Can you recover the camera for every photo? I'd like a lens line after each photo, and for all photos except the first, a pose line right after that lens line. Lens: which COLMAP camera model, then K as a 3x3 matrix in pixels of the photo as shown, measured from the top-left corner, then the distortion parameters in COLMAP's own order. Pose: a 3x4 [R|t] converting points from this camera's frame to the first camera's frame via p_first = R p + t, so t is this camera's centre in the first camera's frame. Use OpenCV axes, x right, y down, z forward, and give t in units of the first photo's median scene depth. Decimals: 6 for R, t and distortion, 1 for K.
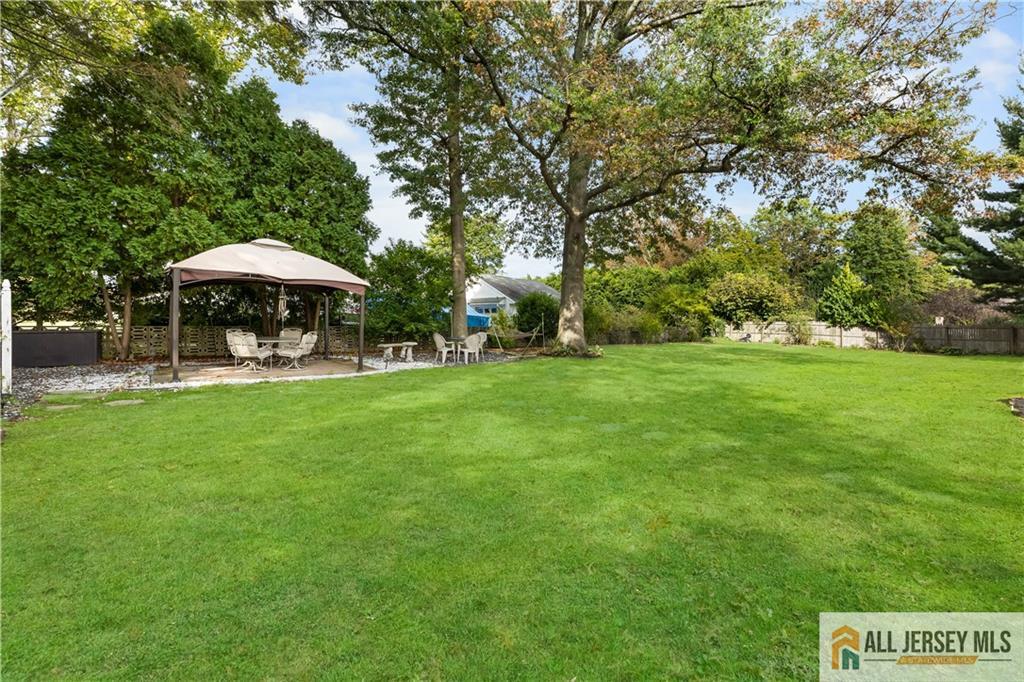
lens RADIAL K [[423.7, 0, 514.7], [0, 423.7, 324.7], [0, 0, 1]] dist [0.000187, -0.000090]
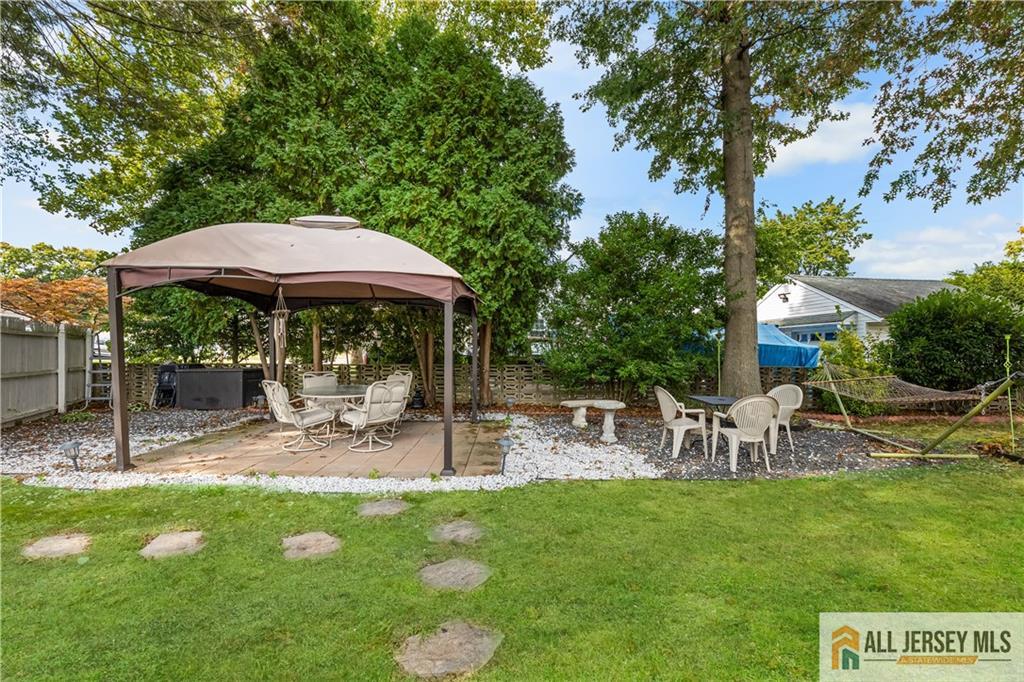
lens RADIAL K [[421.1, 0, 510.7], [0, 421.1, 360.6], [0, 0, 1]] dist [-0.001696, -0.000085]
pose [[0.764062, 0.009087, -0.645078, -0.022306], [-0.003317, 0.999943, 0.010156, -0.009993], [0.645134, -0.005620, 0.764049, 0.533301]]
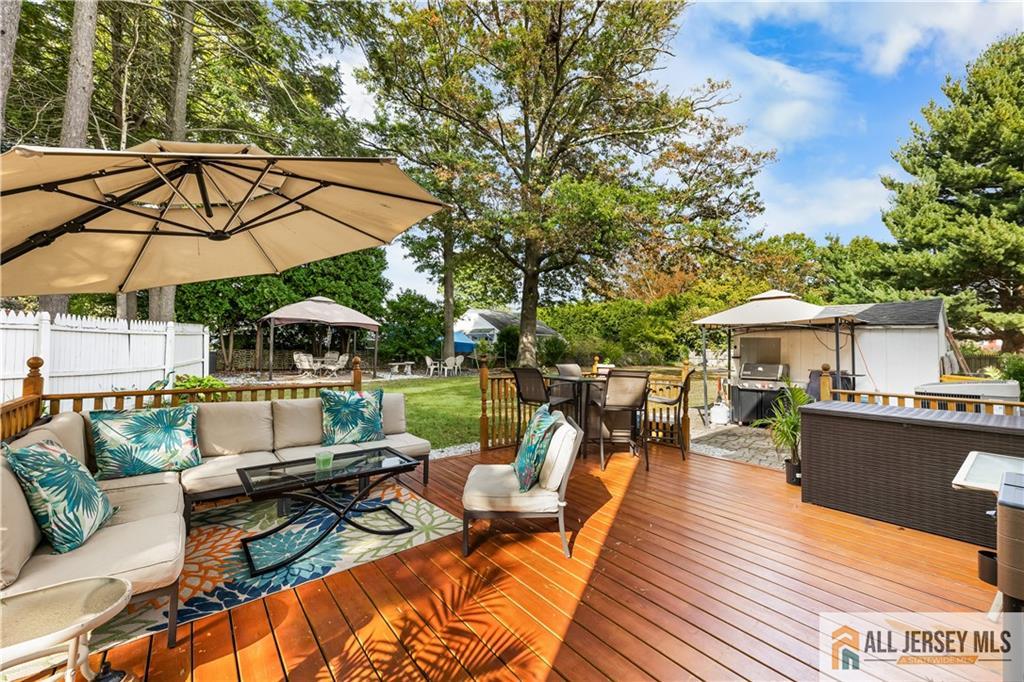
lens RADIAL K [[413.6, 0, 512.6], [0, 413.6, 336.6], [0, 0, 1]] dist [0.003707, 0.000181]
pose [[0.998237, 0.007872, -0.058824, 0.185861], [-0.009661, 0.999497, -0.030198, -0.006035], [0.058557, 0.030713, 0.997811, -0.399898]]
